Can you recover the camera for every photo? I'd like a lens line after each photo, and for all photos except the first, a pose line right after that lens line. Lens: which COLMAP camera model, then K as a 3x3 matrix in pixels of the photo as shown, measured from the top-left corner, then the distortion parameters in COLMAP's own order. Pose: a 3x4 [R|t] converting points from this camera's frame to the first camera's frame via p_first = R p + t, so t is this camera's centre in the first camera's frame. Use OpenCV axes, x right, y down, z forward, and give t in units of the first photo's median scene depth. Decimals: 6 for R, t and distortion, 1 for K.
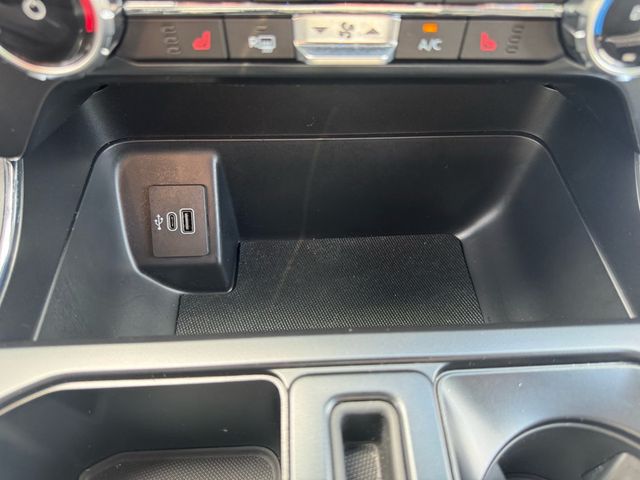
lens RADIAL K [[459.2, 0, 320.0], [0, 459.2, 240.0], [0, 0, 1]] dist [0.029680, -0.032371]
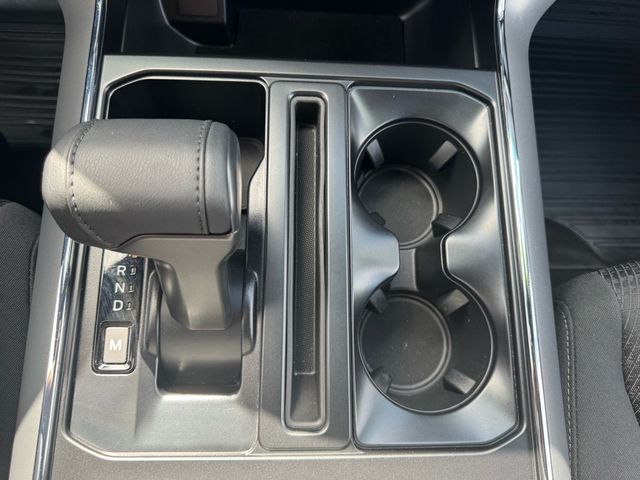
lens RADIAL K [[459.2, 0, 320.0], [0, 459.2, 240.0], [0, 0, 1]] dist [0.029680, -0.032371]
pose [[0.998159, 0.050019, 0.034306, 0.102309], [-0.059573, 0.914762, 0.399577, 0.120221], [-0.011395, -0.400885, 0.916057, -0.952172]]
